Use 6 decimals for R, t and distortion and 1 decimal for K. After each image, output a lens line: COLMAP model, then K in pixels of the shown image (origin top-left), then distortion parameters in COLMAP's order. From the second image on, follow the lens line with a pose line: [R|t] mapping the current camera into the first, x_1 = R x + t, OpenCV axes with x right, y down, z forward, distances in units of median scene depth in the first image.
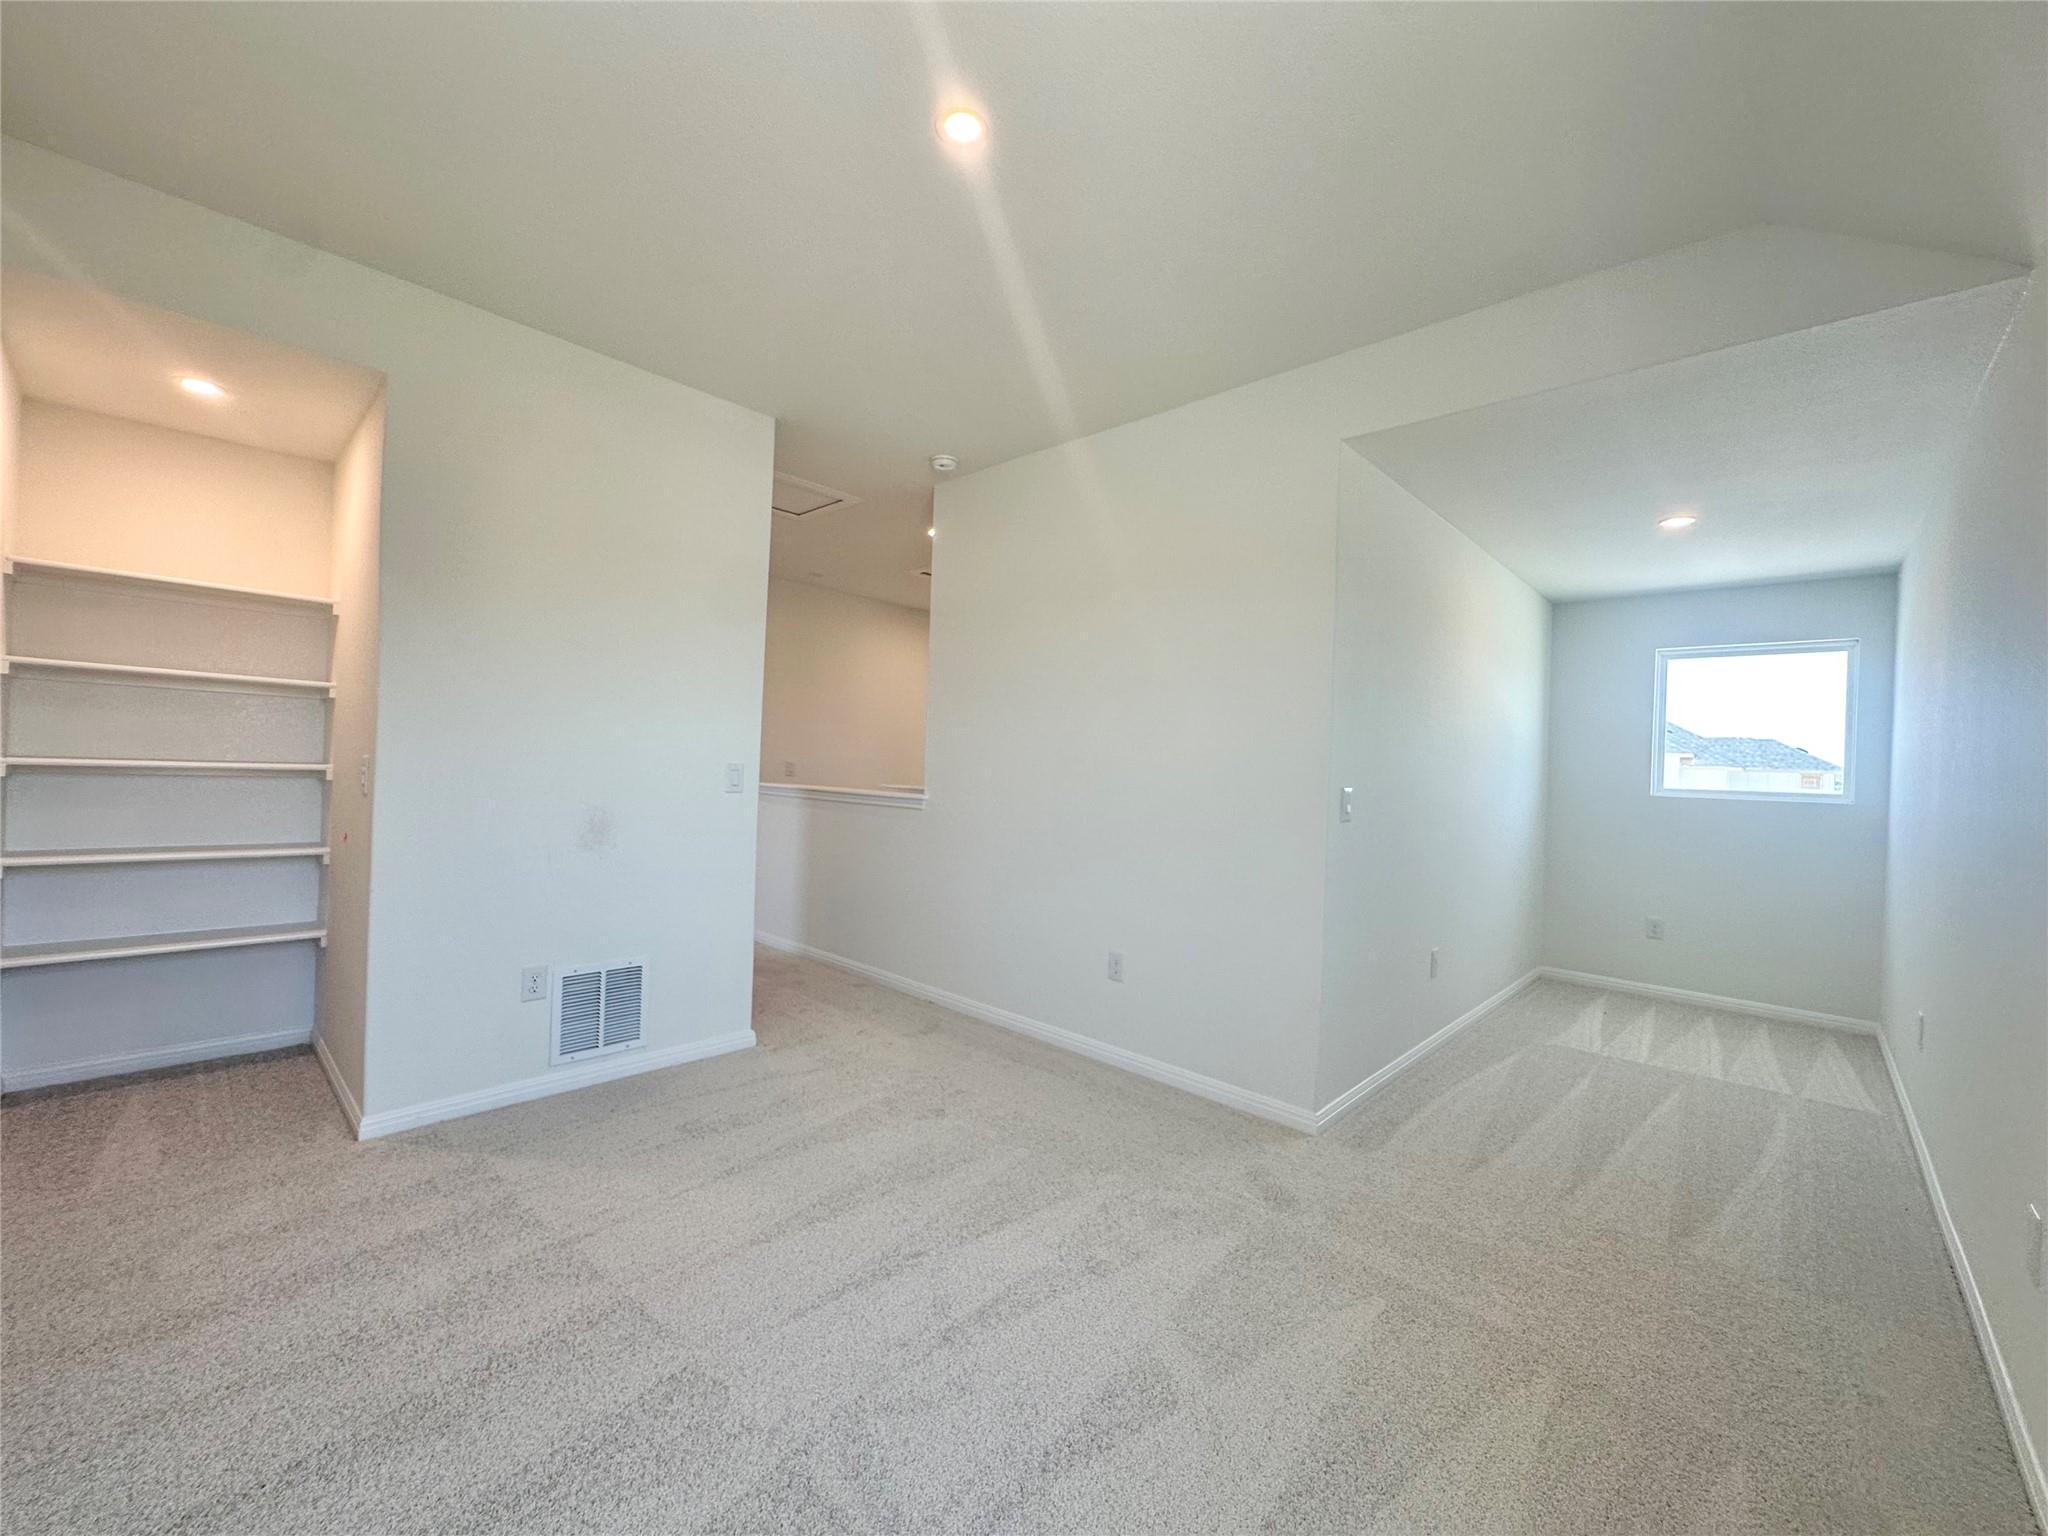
lens RADIAL K [[818.7, 0, 1022.3], [0, 818.7, 762.7], [0, 0, 1]] dist [-0.005704, 0.001027]
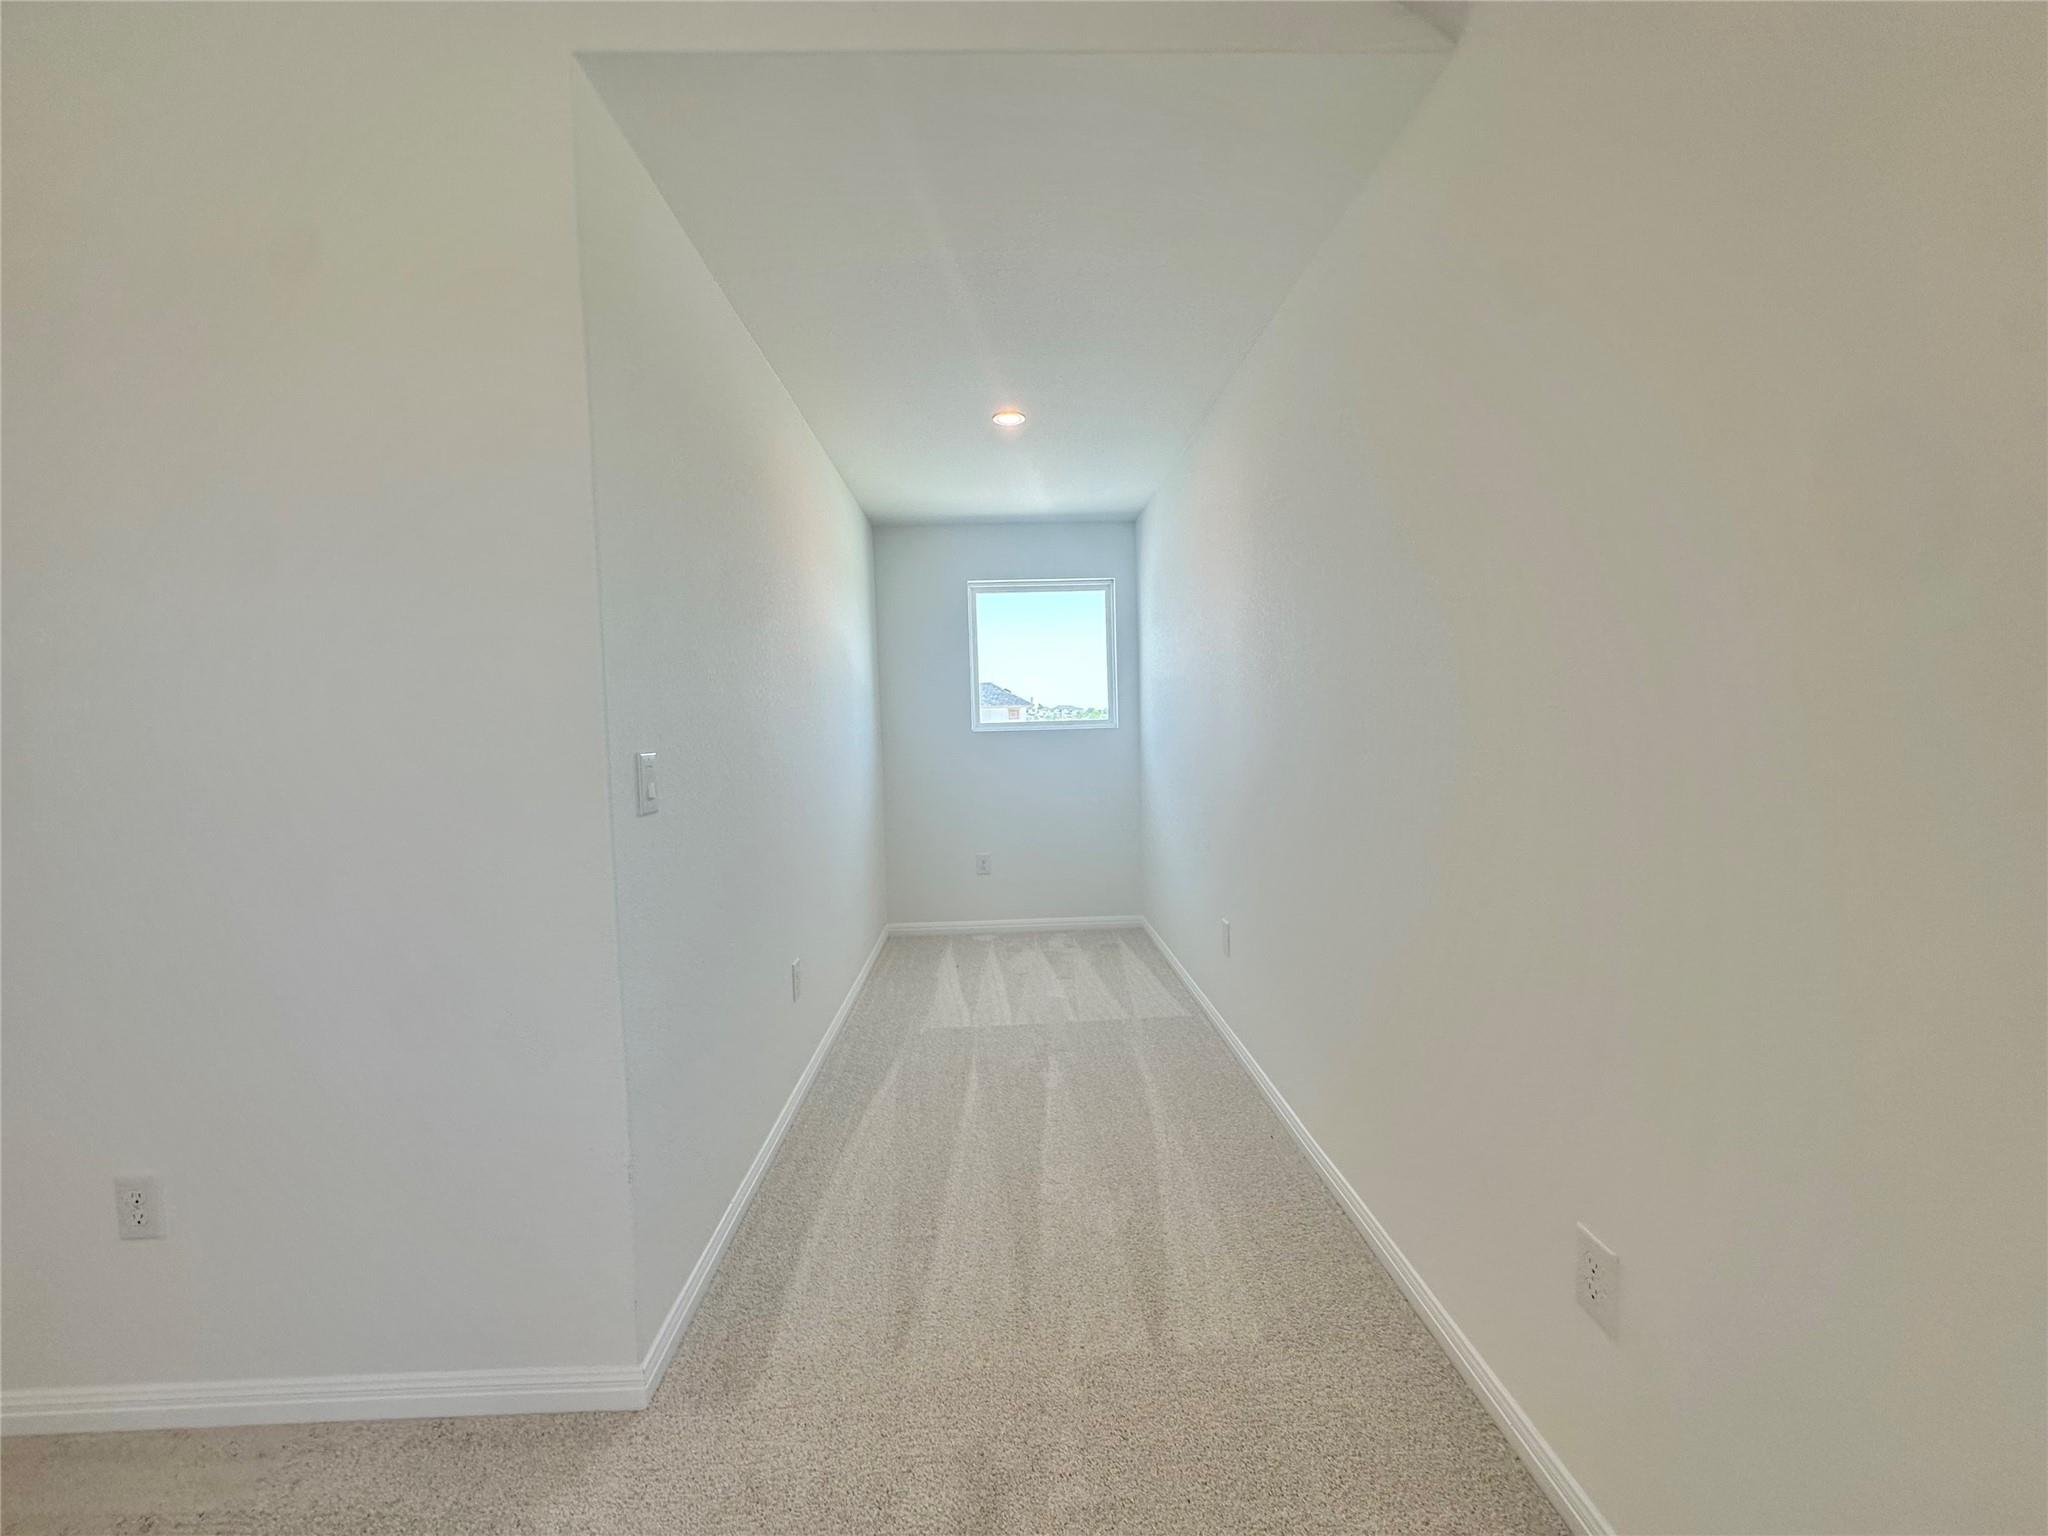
lens RADIAL K [[818.7, 0, 1022.6], [0, 818.7, 769.8], [0, 0, 1]] dist [-0.005704, 0.001027]
pose [[0.700225, -0.095986, 0.707440, 0.145992], [0.051403, 0.995127, 0.084141, 0.008164], [-0.712069, -0.022554, 0.701747, 0.345226]]
